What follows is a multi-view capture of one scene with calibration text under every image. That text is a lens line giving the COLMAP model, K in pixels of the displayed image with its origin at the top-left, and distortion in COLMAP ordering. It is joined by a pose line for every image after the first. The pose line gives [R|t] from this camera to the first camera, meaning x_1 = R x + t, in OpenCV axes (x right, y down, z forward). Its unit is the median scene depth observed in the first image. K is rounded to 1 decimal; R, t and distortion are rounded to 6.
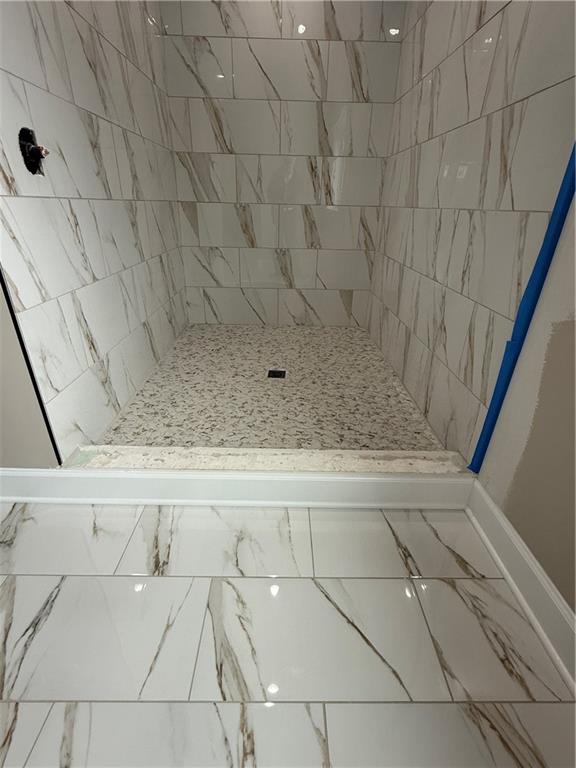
lens RADIAL K [[357.6, 0, 293.0], [0, 357.6, 379.8], [0, 0, 1]] dist [0.006733, 0.002144]
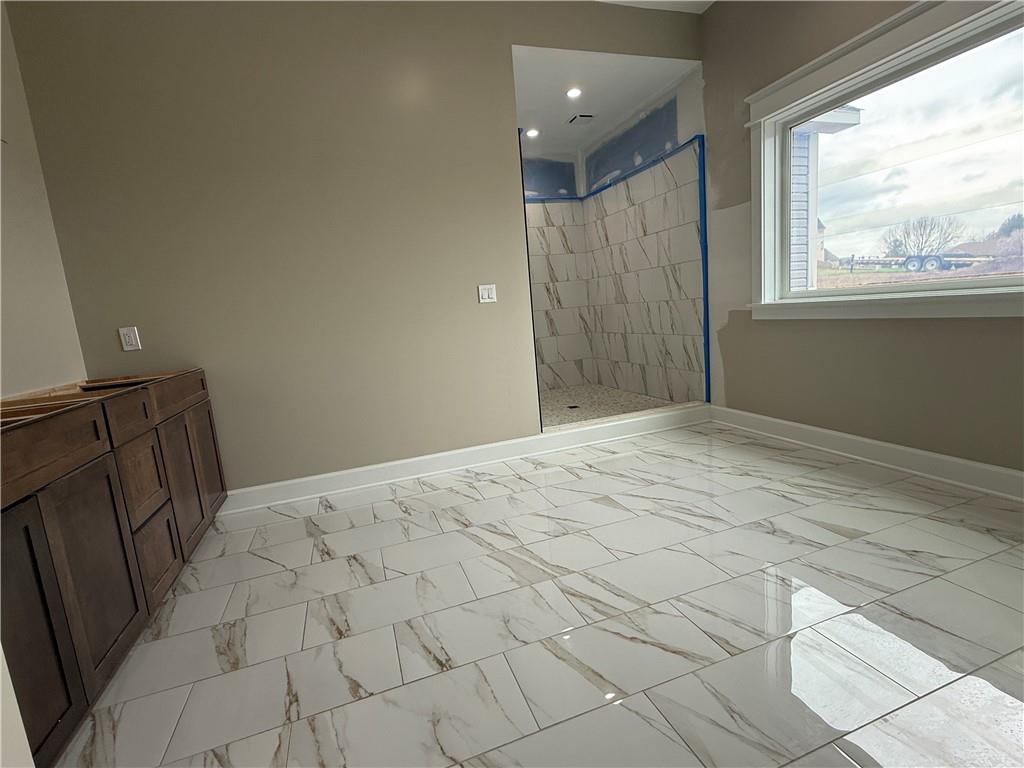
lens RADIAL K [[476.8, 0, 507.5], [0, 476.8, 388.4], [0, 0, 1]] dist [0.006733, 0.002144]
pose [[0.940699, -0.150539, 0.304013, -0.883399], [0.235110, 0.935332, -0.264343, 0.371378], [-0.244559, 0.320144, 0.915259, -0.821192]]
